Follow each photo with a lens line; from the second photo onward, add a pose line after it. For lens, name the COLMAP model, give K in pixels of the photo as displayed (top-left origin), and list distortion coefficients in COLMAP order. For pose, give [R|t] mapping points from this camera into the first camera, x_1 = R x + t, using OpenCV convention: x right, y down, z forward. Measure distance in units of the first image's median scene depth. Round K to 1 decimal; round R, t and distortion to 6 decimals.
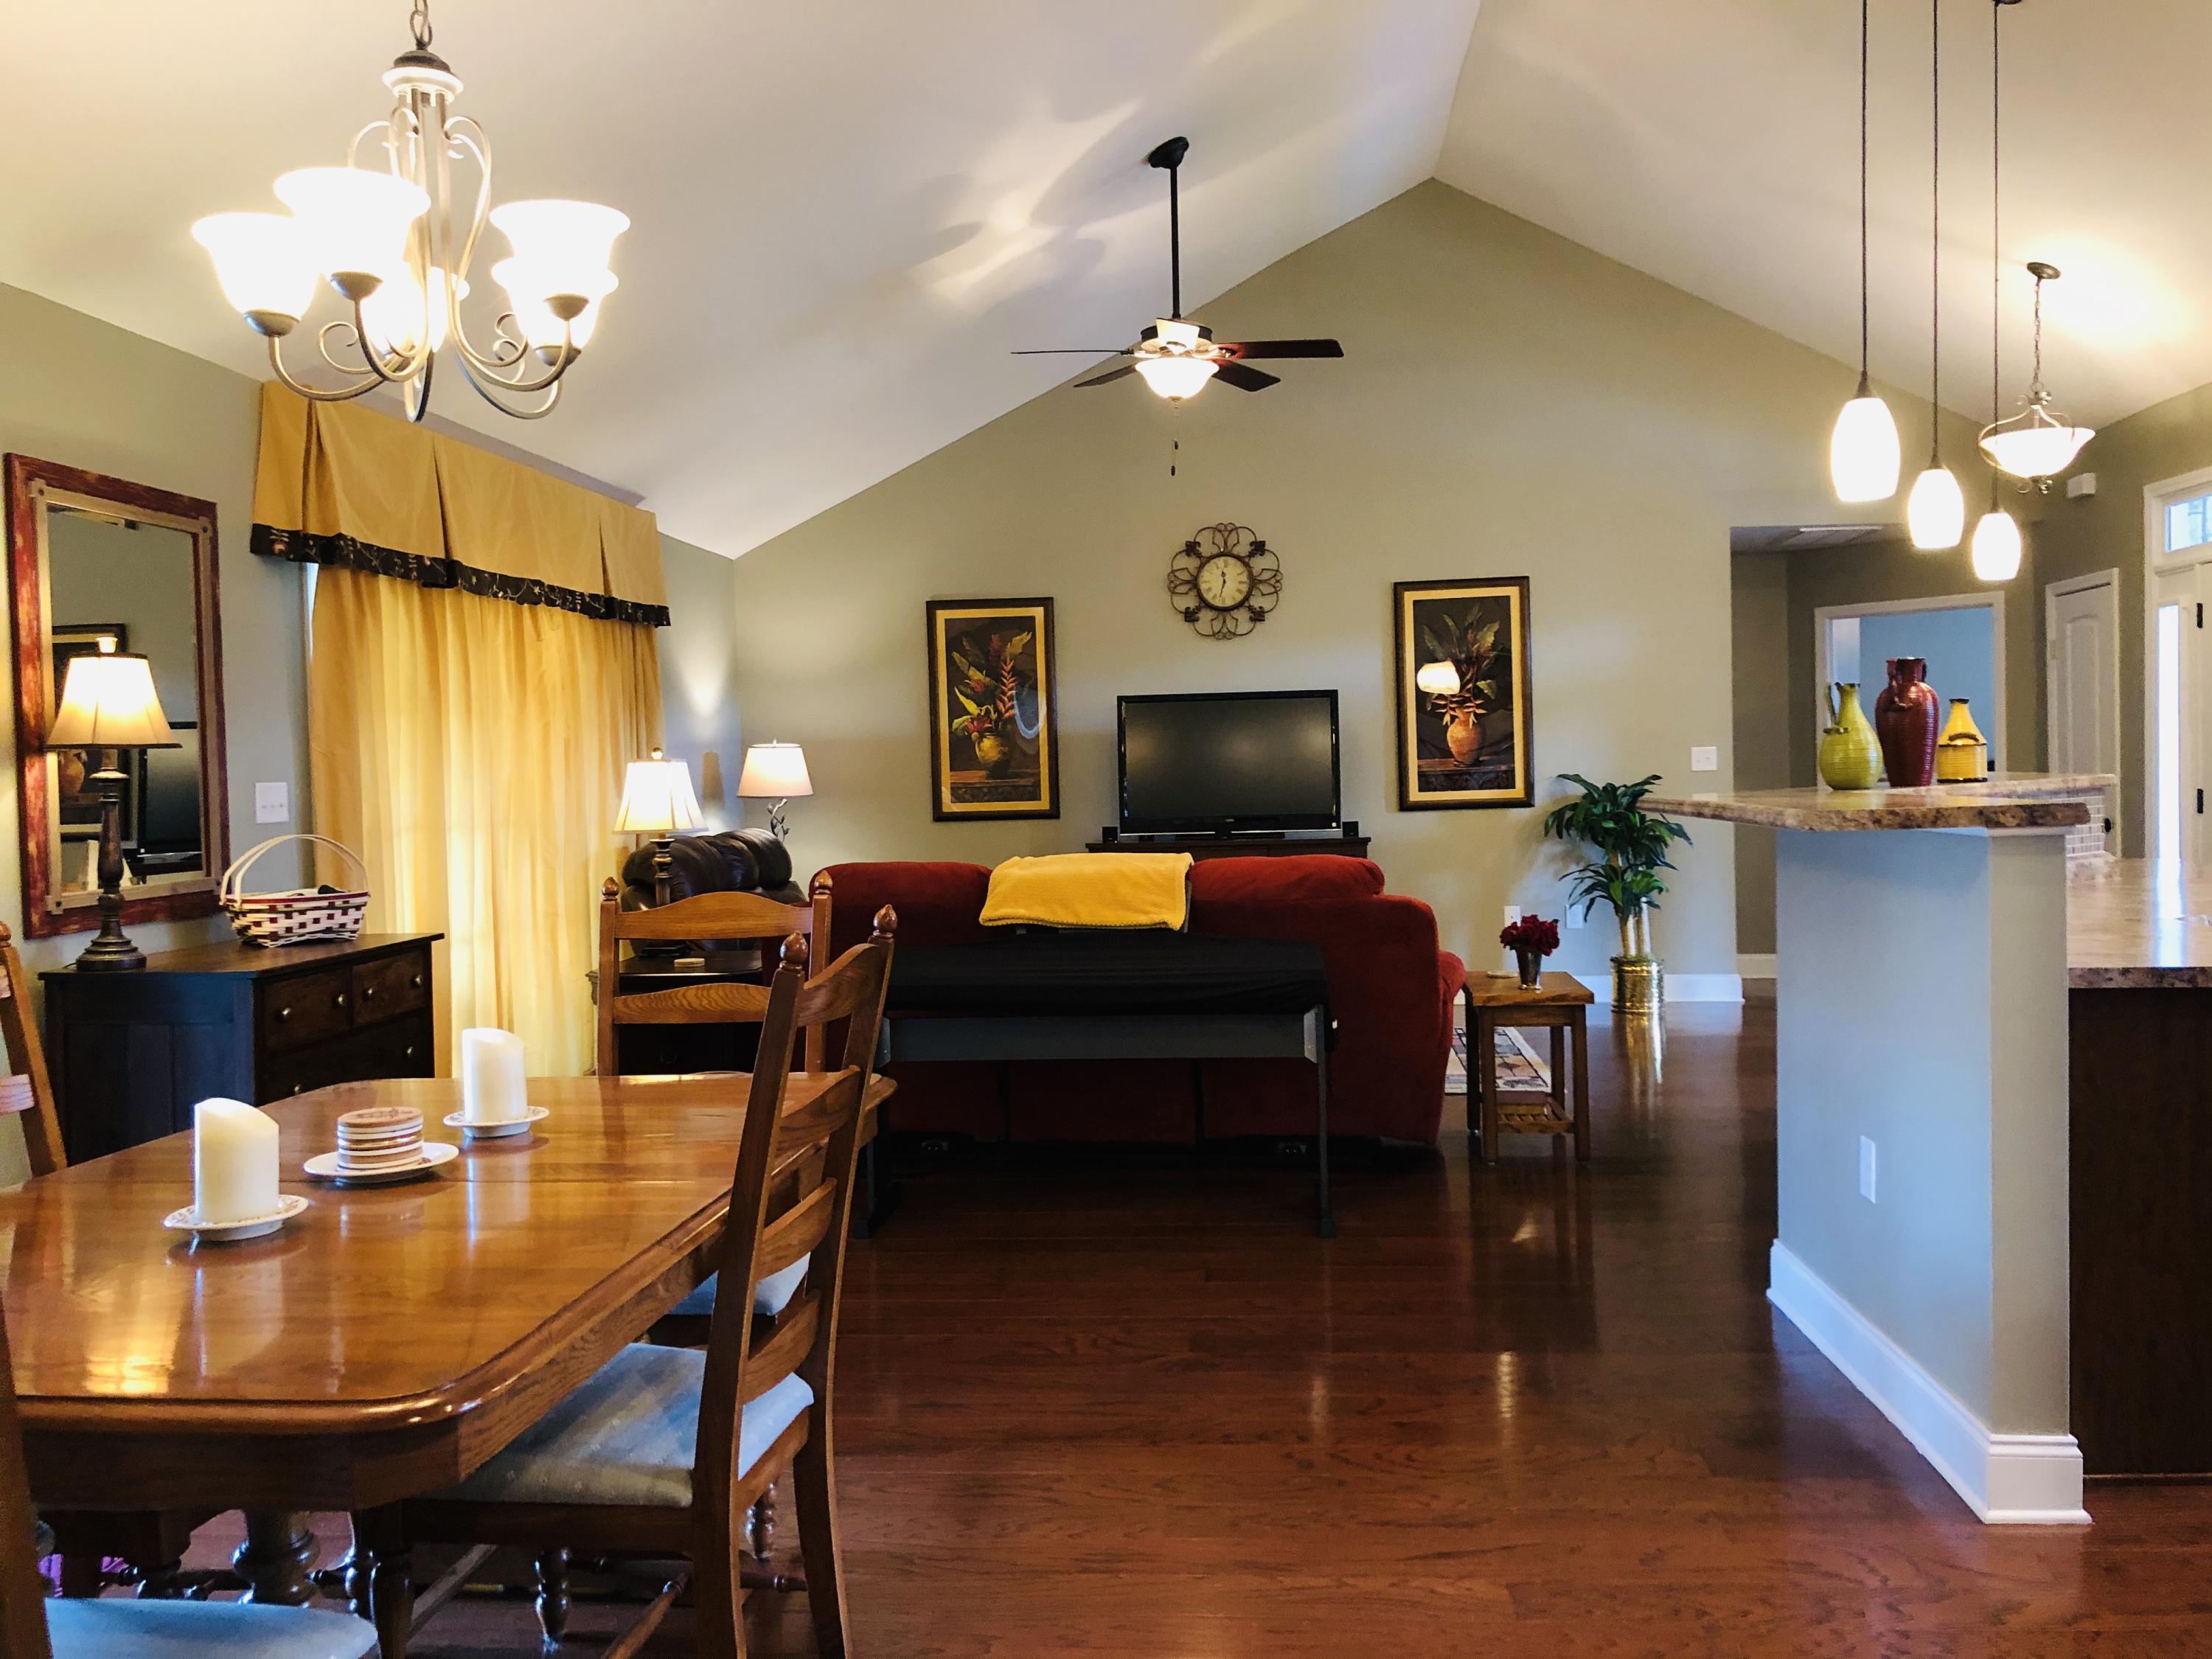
lens RADIAL K [[1851.4, 0, 1110.9], [0, 1851.4, 815.3], [0, 0, 1]] dist [0.069069, -0.046726]
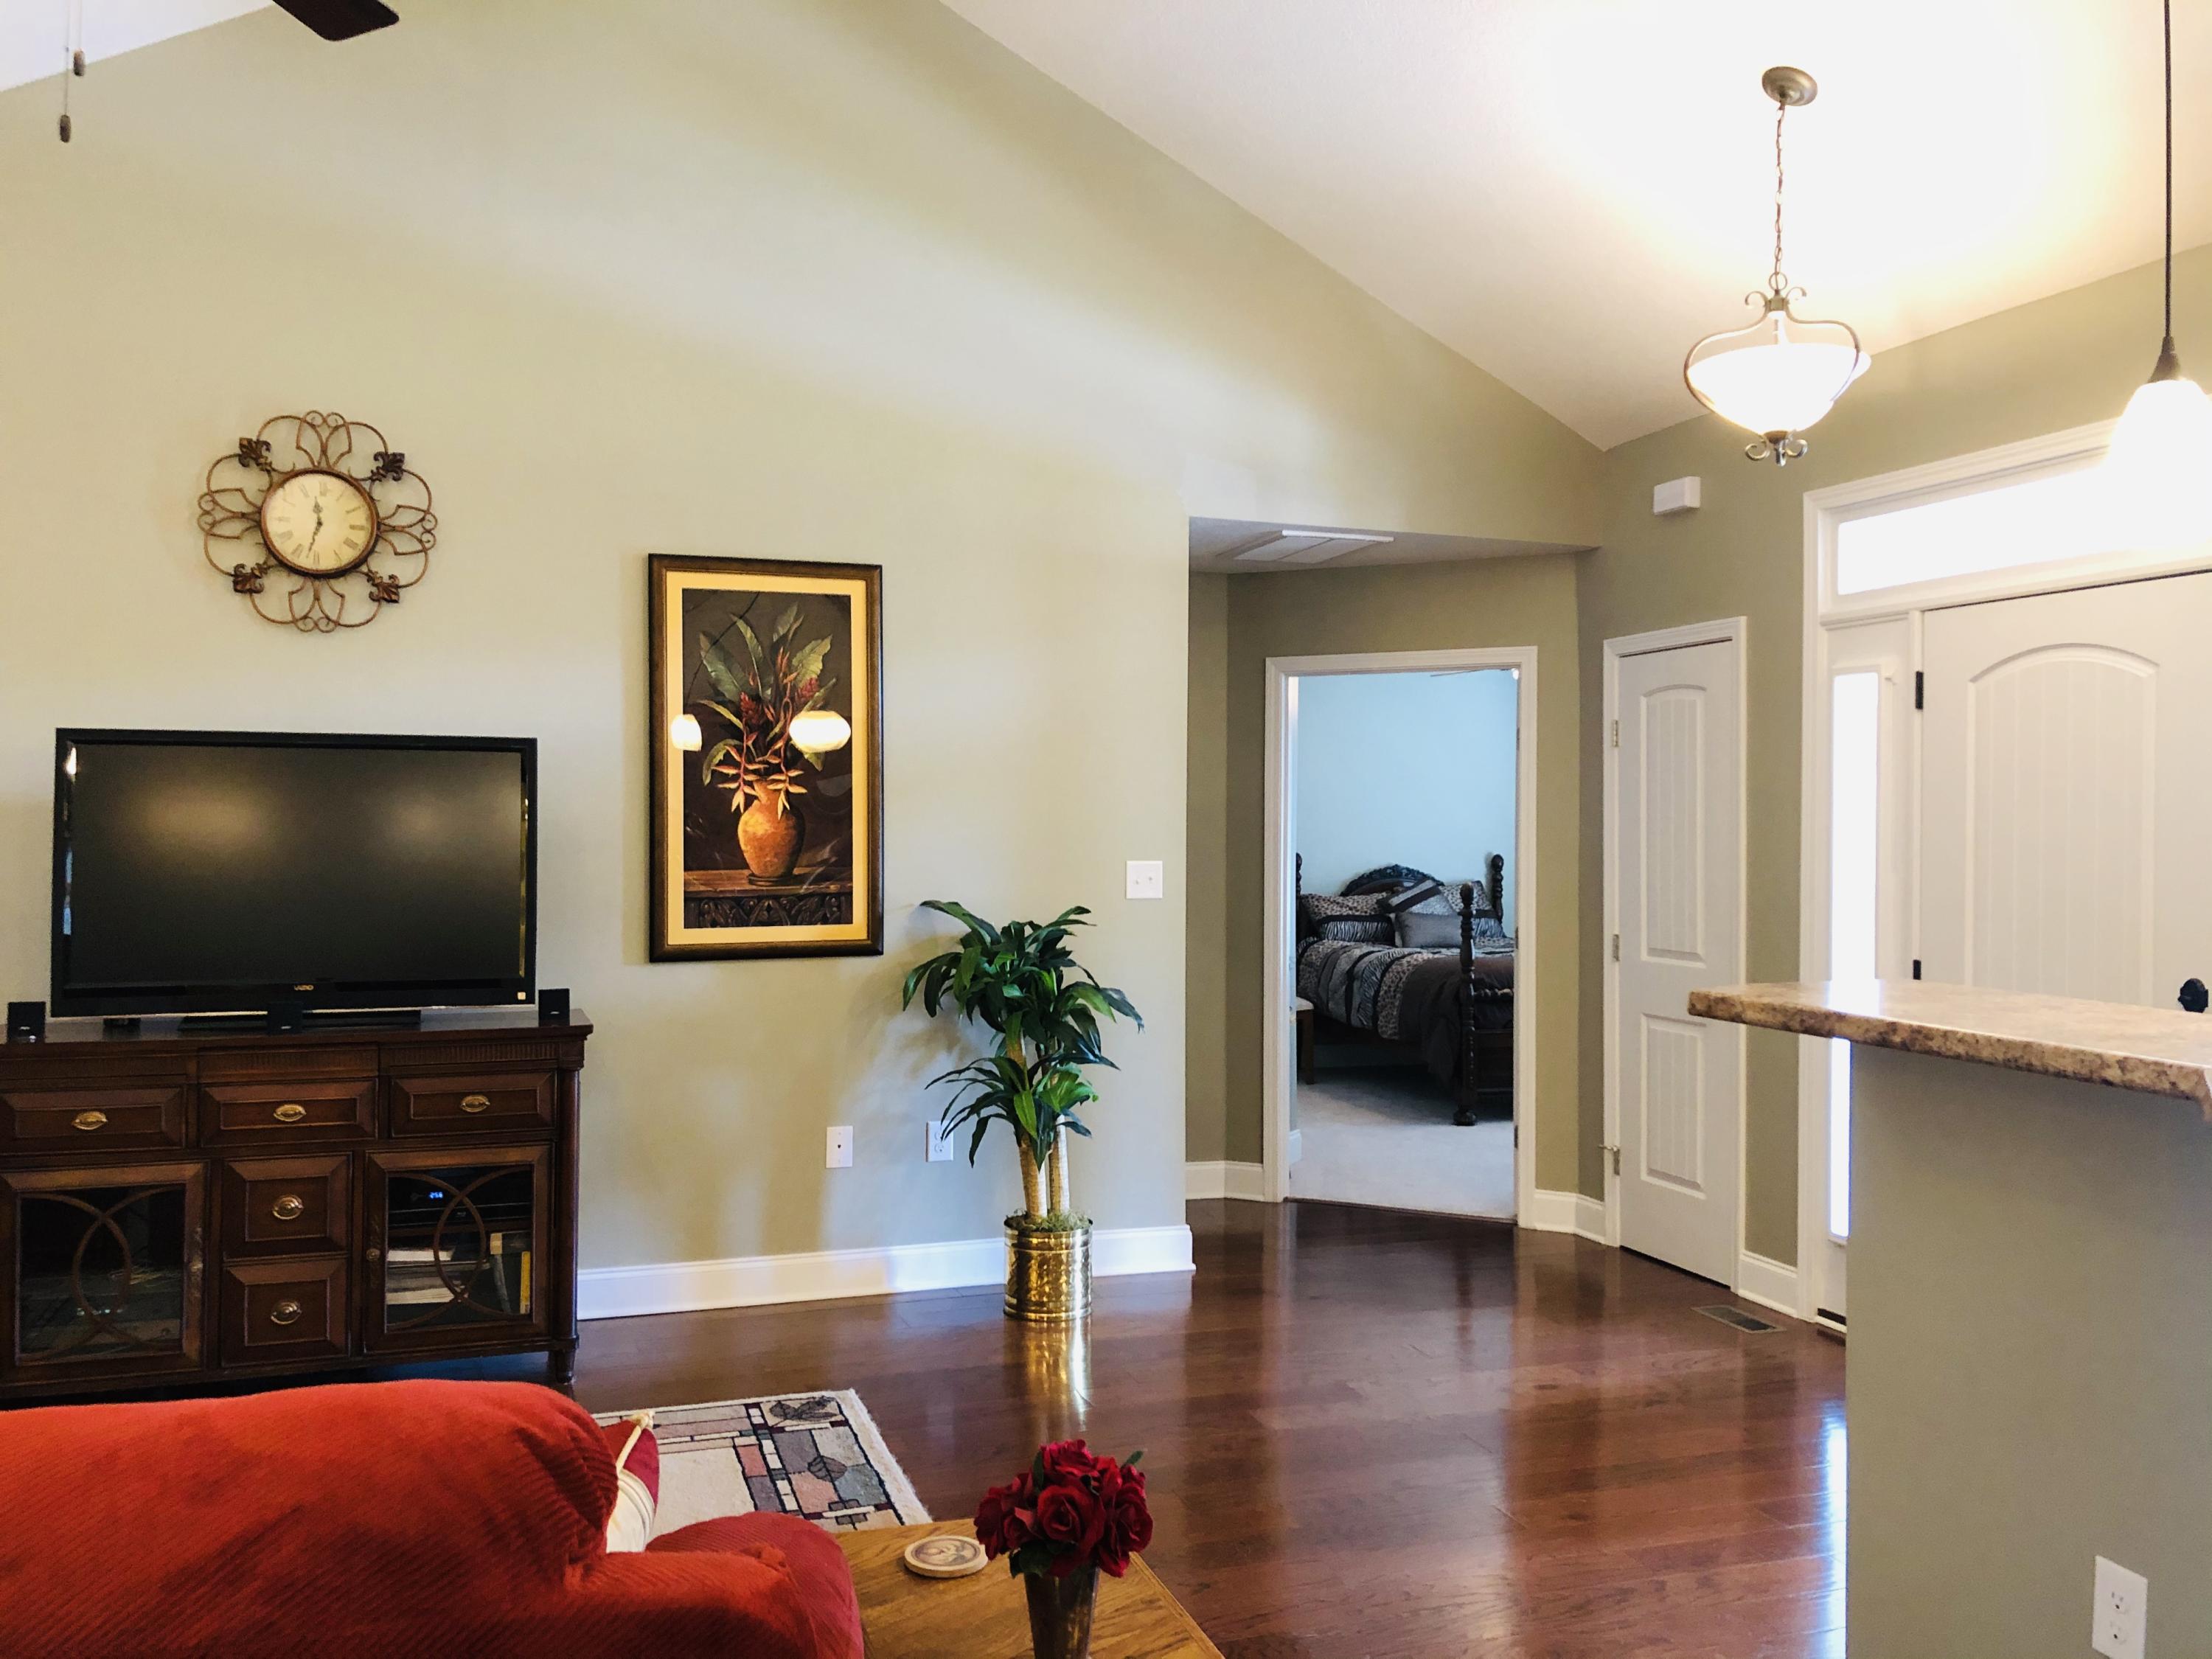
lens RADIAL K [[1851.4, 0, 1105.6], [0, 1851.4, 812.9], [0, 0, 1]] dist [0.069069, -0.046726]
pose [[0.919937, 0.034330, 0.390561, 0.062622], [-0.021143, 0.999053, -0.038015, -0.028807], [-0.391496, 0.026713, 0.919792, 0.433427]]
